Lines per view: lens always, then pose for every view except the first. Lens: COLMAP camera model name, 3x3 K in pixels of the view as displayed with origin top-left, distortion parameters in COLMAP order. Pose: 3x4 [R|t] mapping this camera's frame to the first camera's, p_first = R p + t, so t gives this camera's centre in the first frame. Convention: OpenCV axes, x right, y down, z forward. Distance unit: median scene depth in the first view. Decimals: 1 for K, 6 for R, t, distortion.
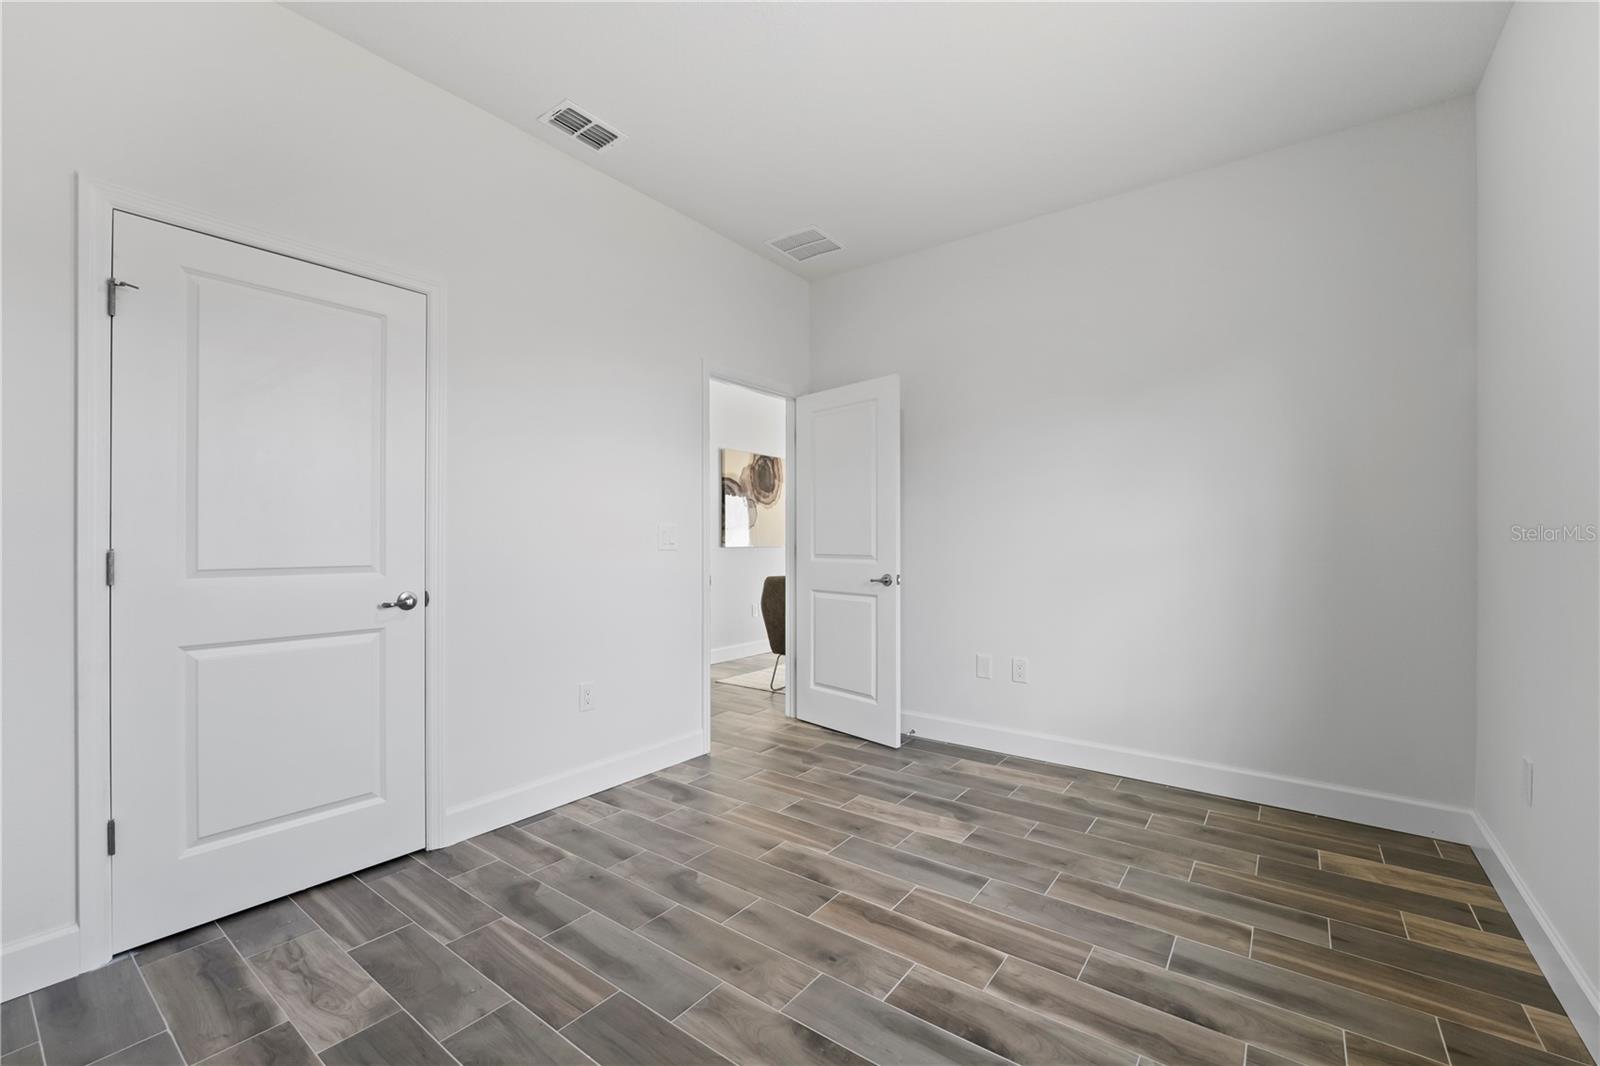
lens RADIAL K [[655.7, 0, 804.3], [0, 655.7, 535.3], [0, 0, 1]] dist [-0.021741, 0.003229]
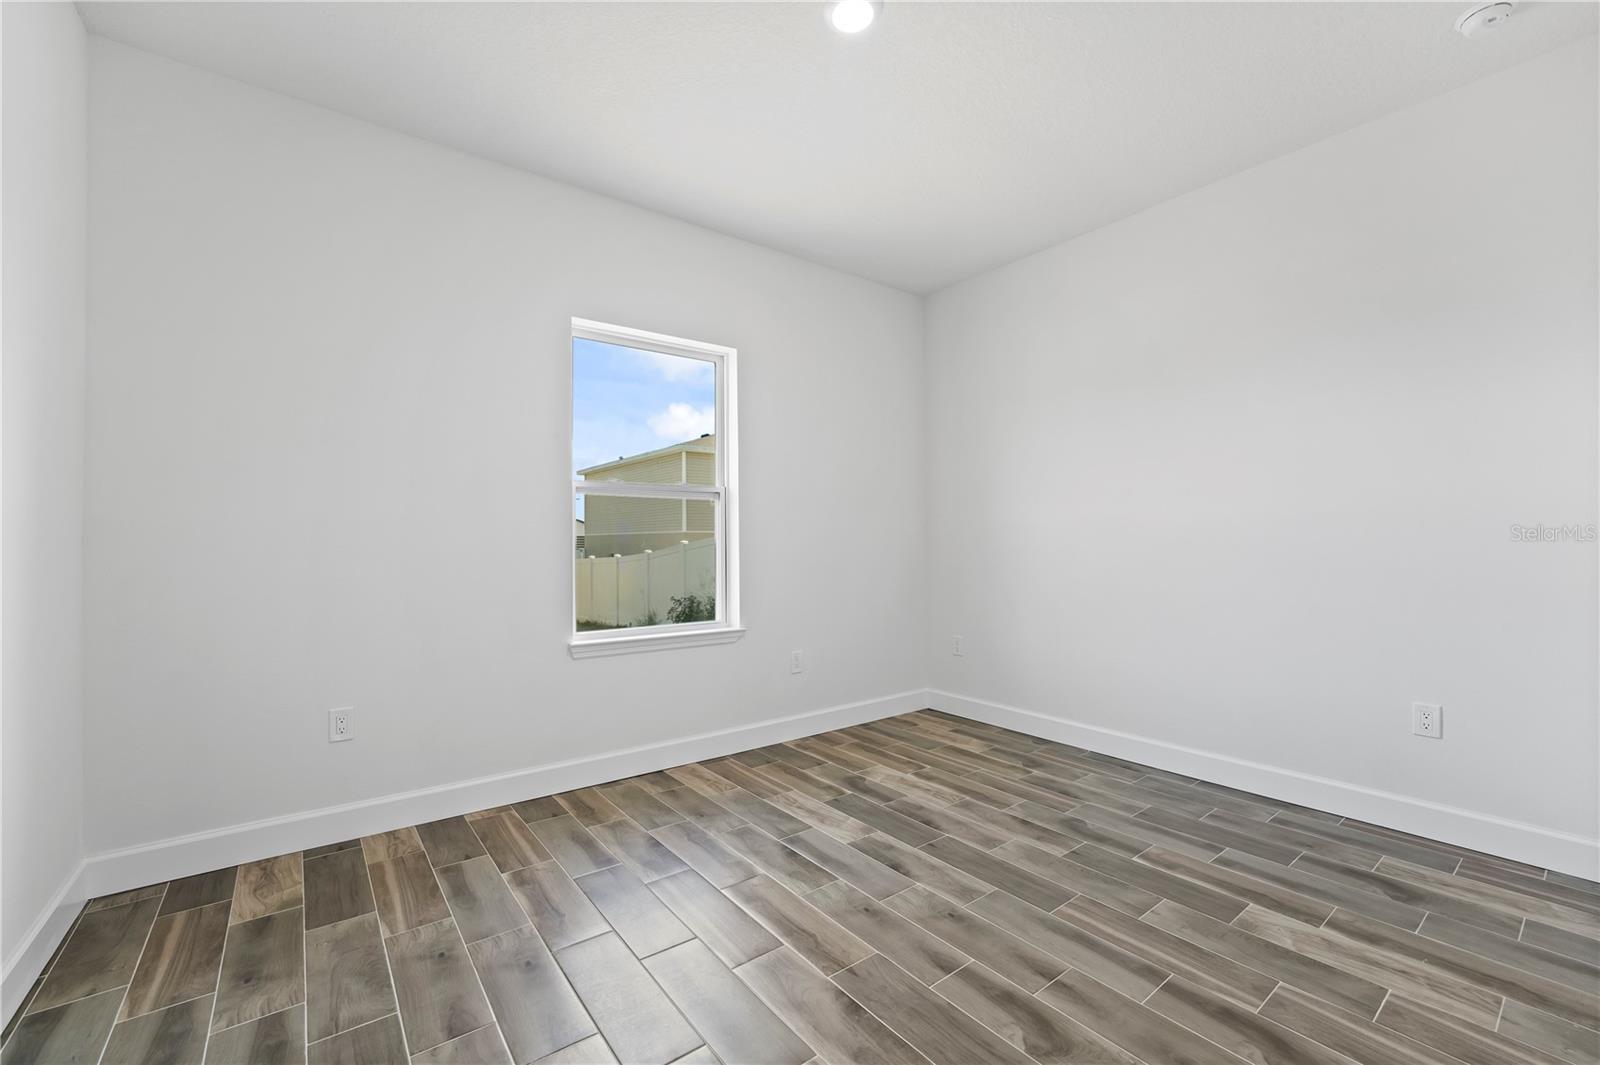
lens RADIAL K [[652.8, 0, 799.8], [0, 652.8, 533.9], [0, 0, 1]] dist [-0.016510, 0.000803]
pose [[-0.962156, 0.006962, 0.272411, -0.154530], [0.001751, 0.999811, -0.019367, 0.015190], [-0.272494, -0.018157, -0.961986, 2.089403]]
